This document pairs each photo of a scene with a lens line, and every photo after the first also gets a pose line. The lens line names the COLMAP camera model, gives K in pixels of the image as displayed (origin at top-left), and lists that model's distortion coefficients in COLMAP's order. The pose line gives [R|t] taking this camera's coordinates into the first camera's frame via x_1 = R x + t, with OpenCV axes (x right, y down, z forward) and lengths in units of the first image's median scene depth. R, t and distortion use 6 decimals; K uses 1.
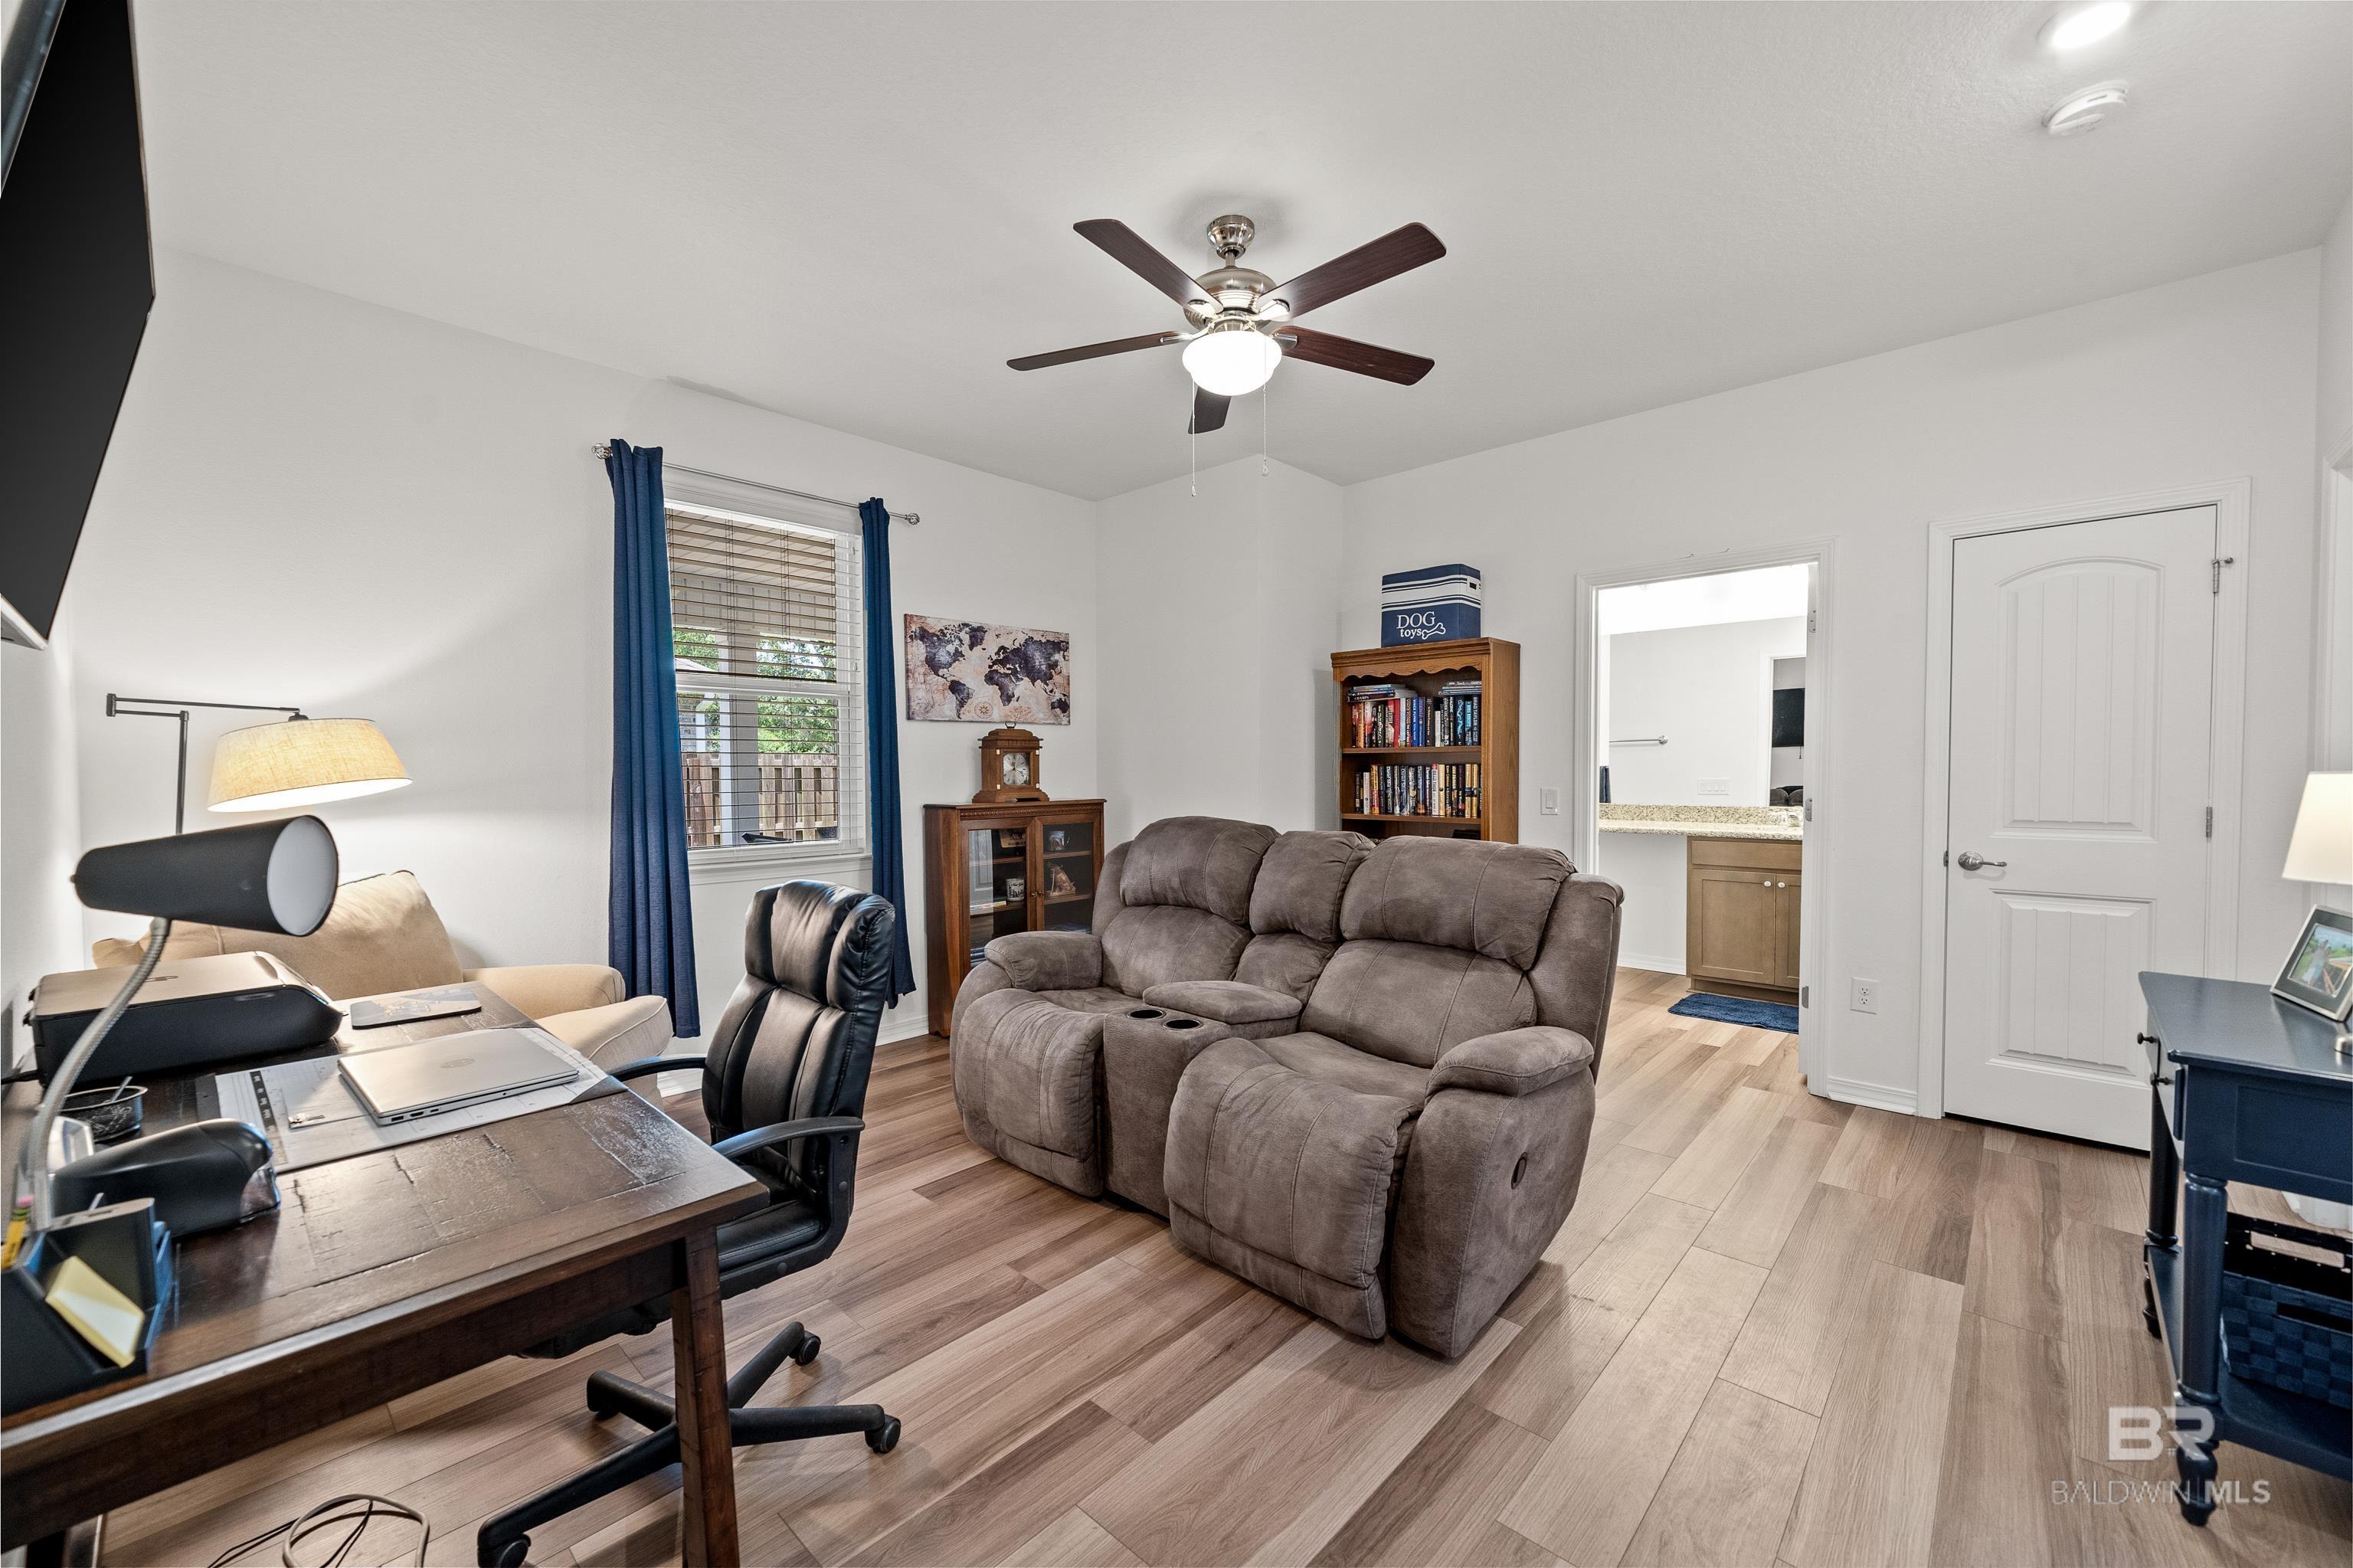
lens RADIAL K [[933.6, 0, 1176.0], [0, 933.6, 799.4], [0, 0, 1]] dist [0.001418, 0.000301]
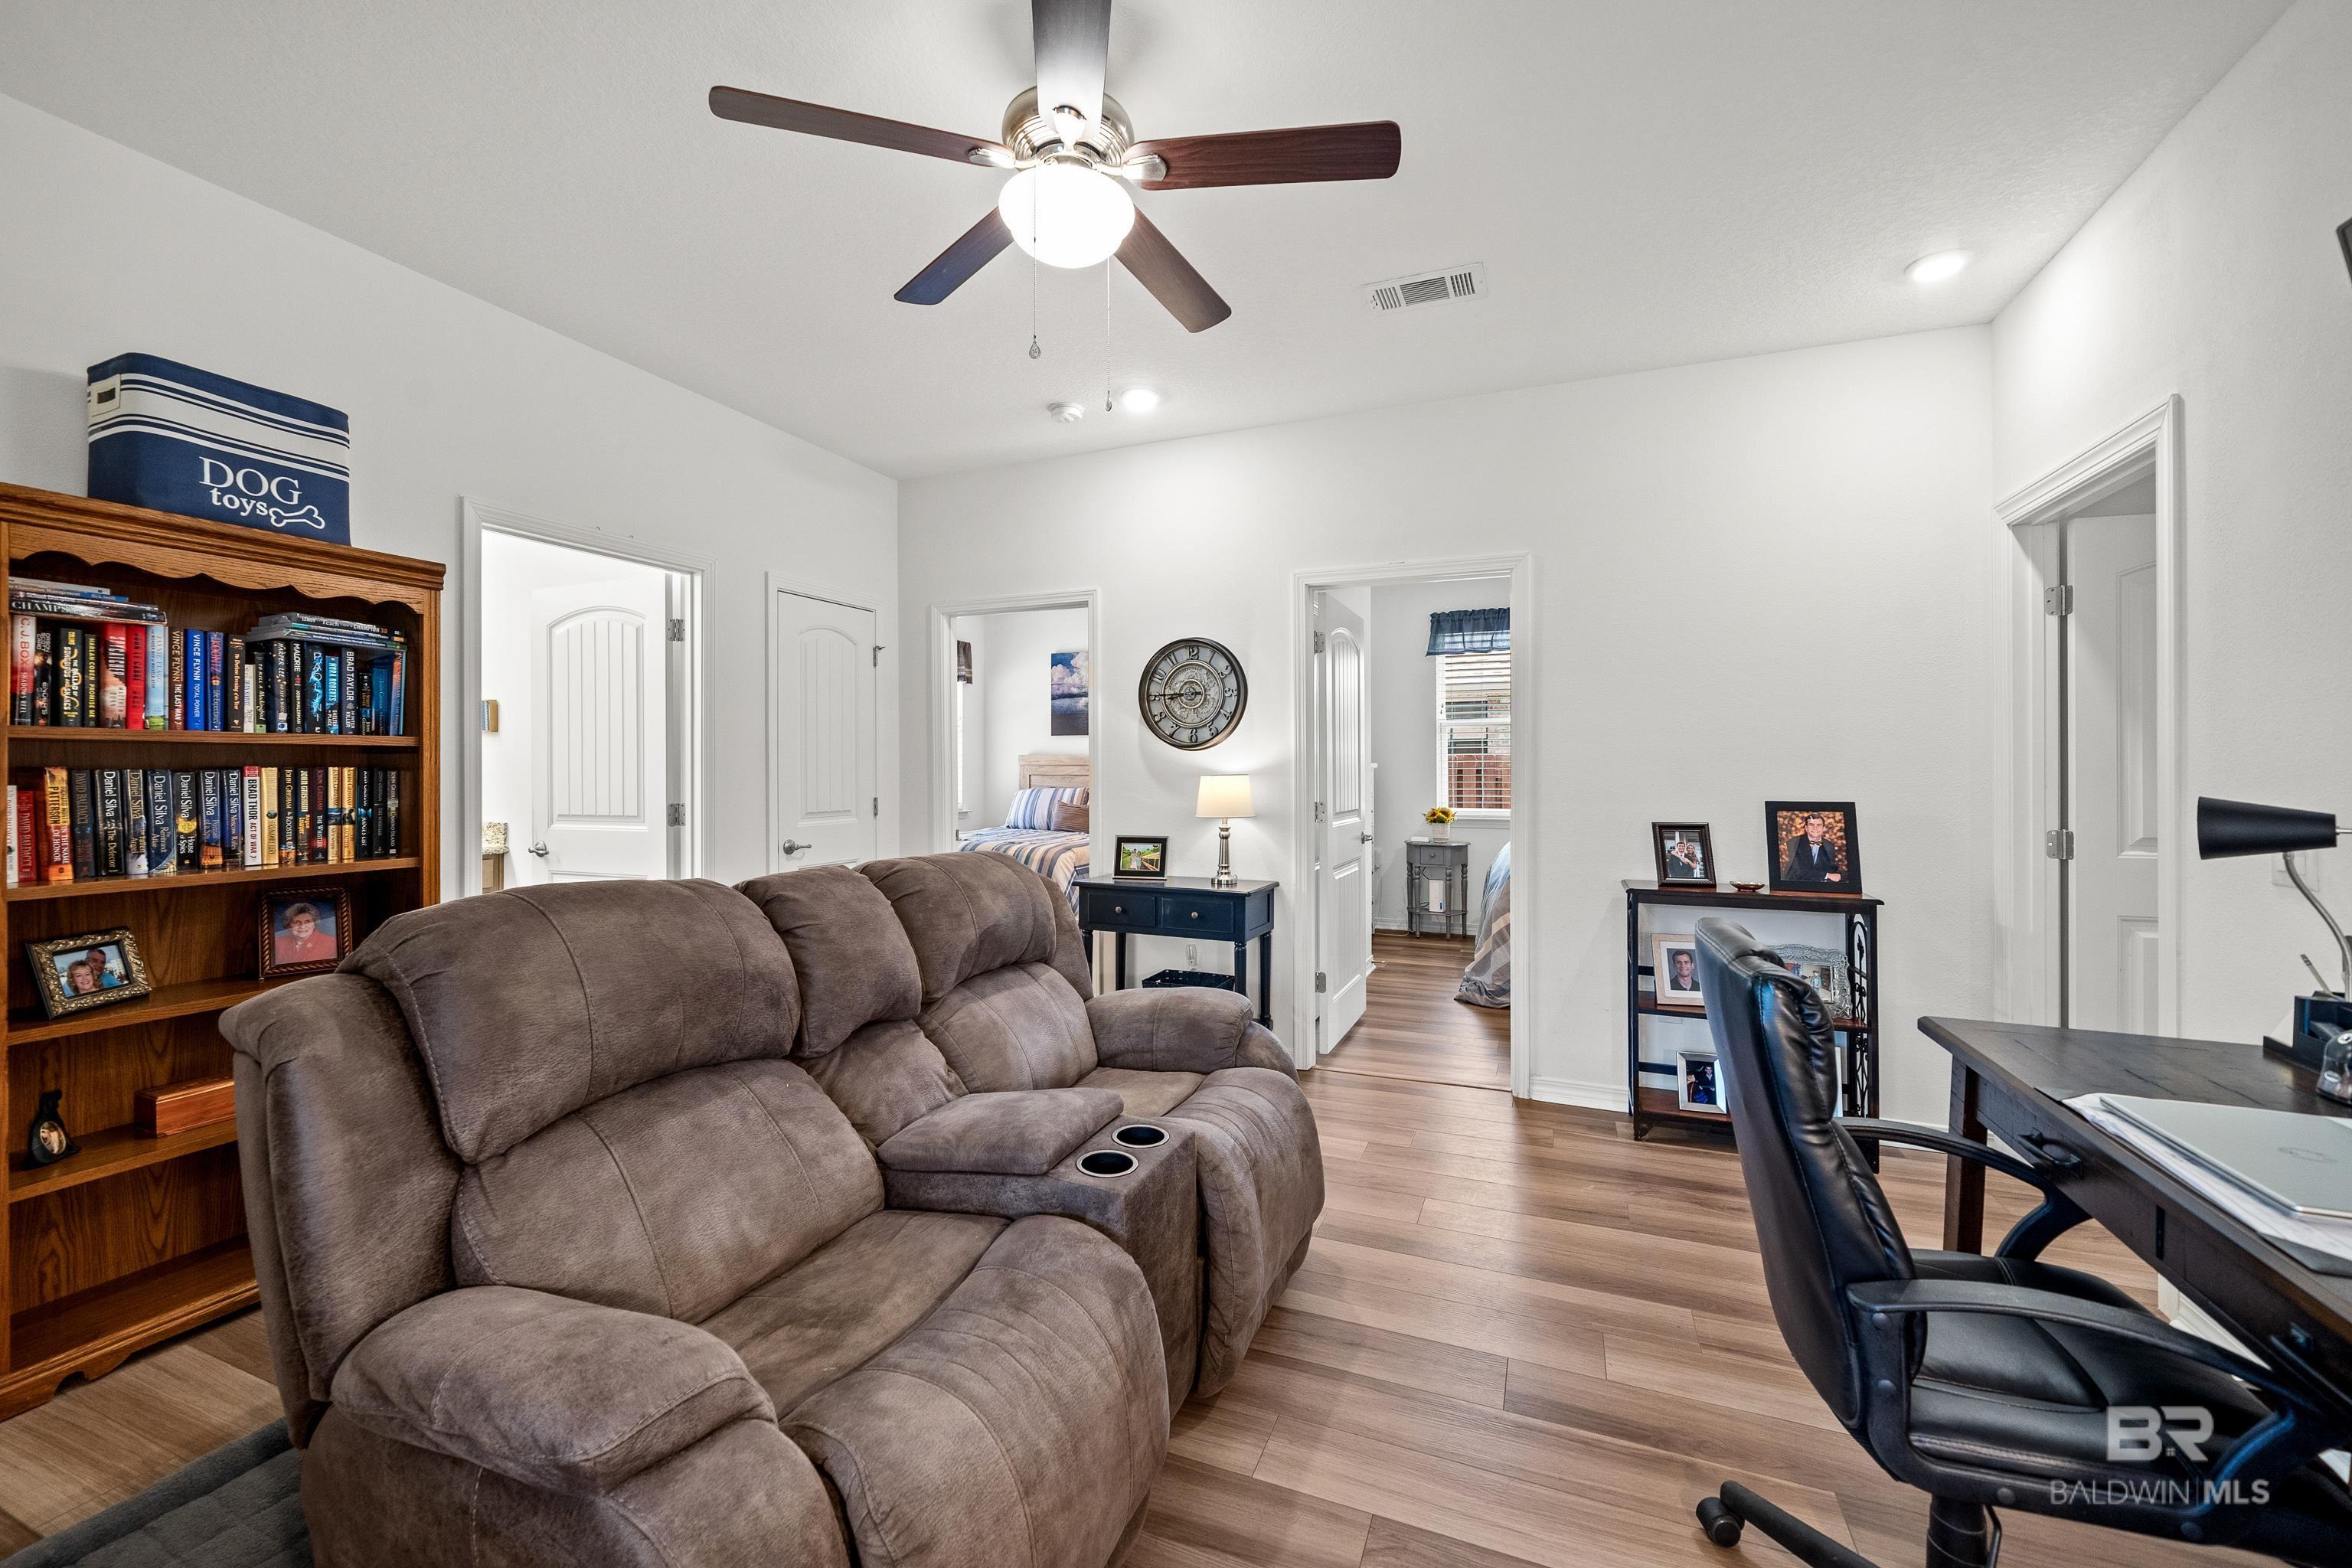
lens RADIAL K [[933.2, 0, 1178.0], [0, 933.2, 766.5], [0, 0, 1]] dist [0.001418, 0.000301]
pose [[-0.348083, 0.005083, 0.937450, -0.390601], [0.031578, 0.999481, 0.006305, -0.025313], [-0.936932, 0.031797, -0.348063, 0.709909]]
